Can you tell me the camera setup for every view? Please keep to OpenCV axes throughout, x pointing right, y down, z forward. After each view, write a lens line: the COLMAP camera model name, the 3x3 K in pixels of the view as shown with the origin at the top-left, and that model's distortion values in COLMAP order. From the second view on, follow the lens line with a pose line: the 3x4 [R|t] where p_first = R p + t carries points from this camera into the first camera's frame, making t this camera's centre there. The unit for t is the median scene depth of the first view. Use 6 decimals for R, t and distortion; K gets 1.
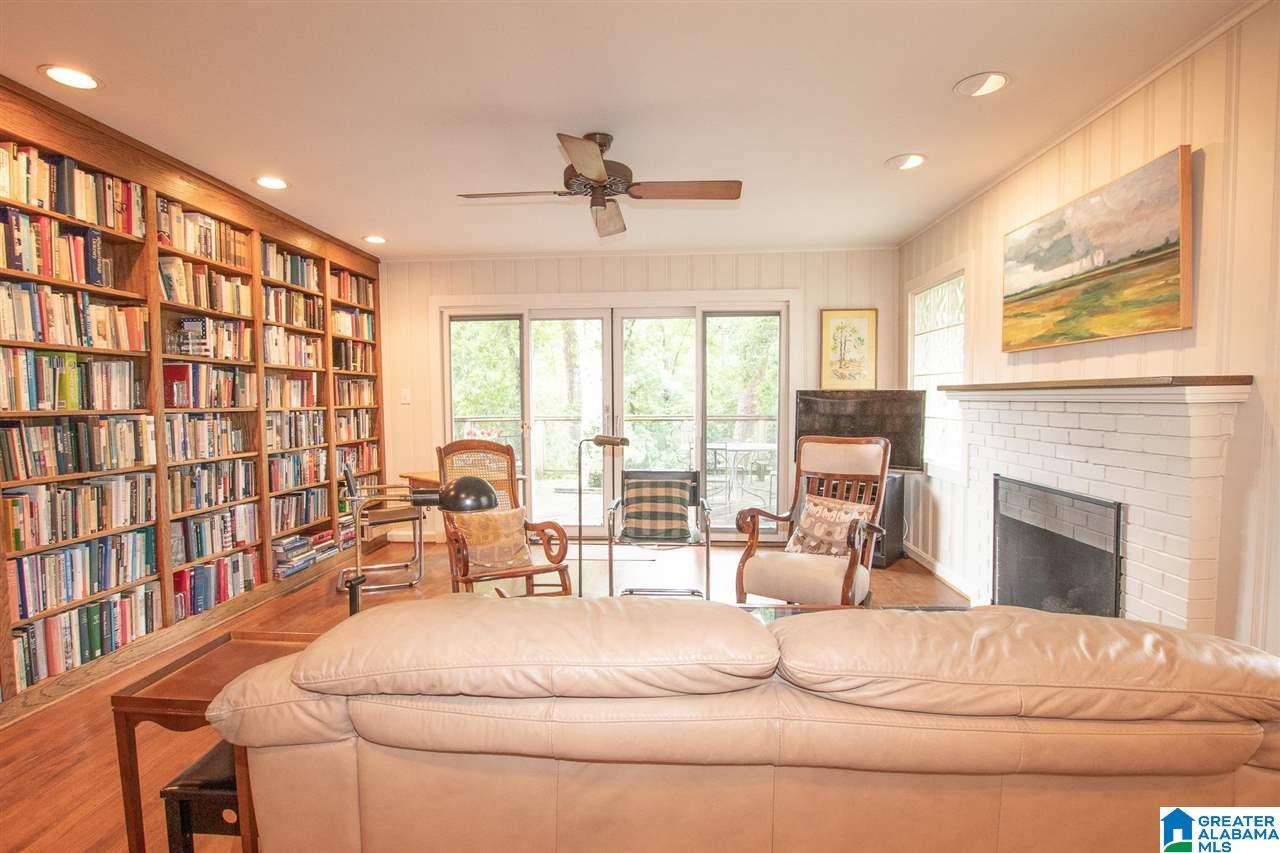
lens RADIAL K [[606.3, 0, 631.0], [0, 606.3, 436.6], [0, 0, 1]] dist [-0.033230, 0.004104]
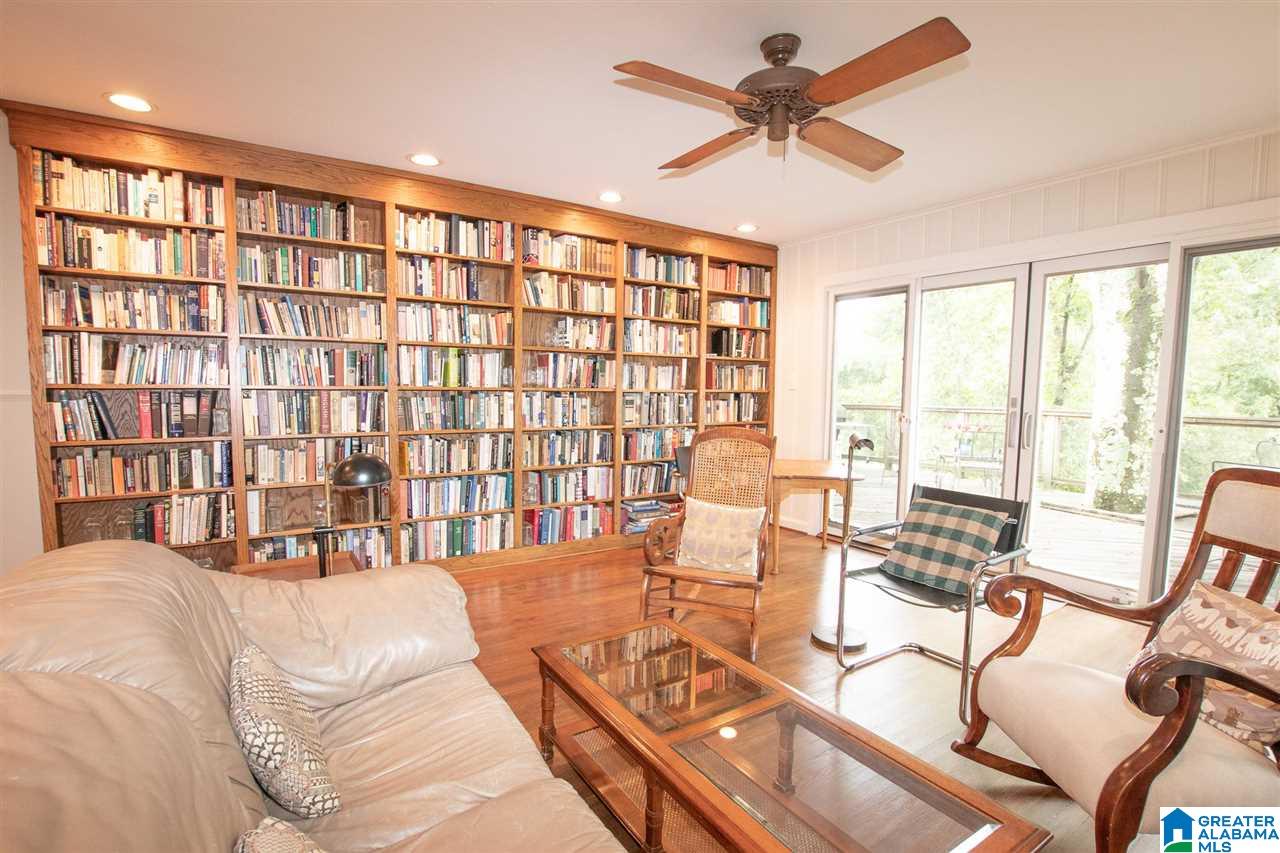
lens RADIAL K [[586.4, 0, 645.4], [0, 586.4, 433.4], [0, 0, 1]] dist [-0.033743, 0.000677]
pose [[0.622632, 0.077794, -0.778638, 0.385719], [-0.063580, 0.996785, 0.048748, -0.023017], [0.779928, 0.019154, 0.625576, 0.355203]]
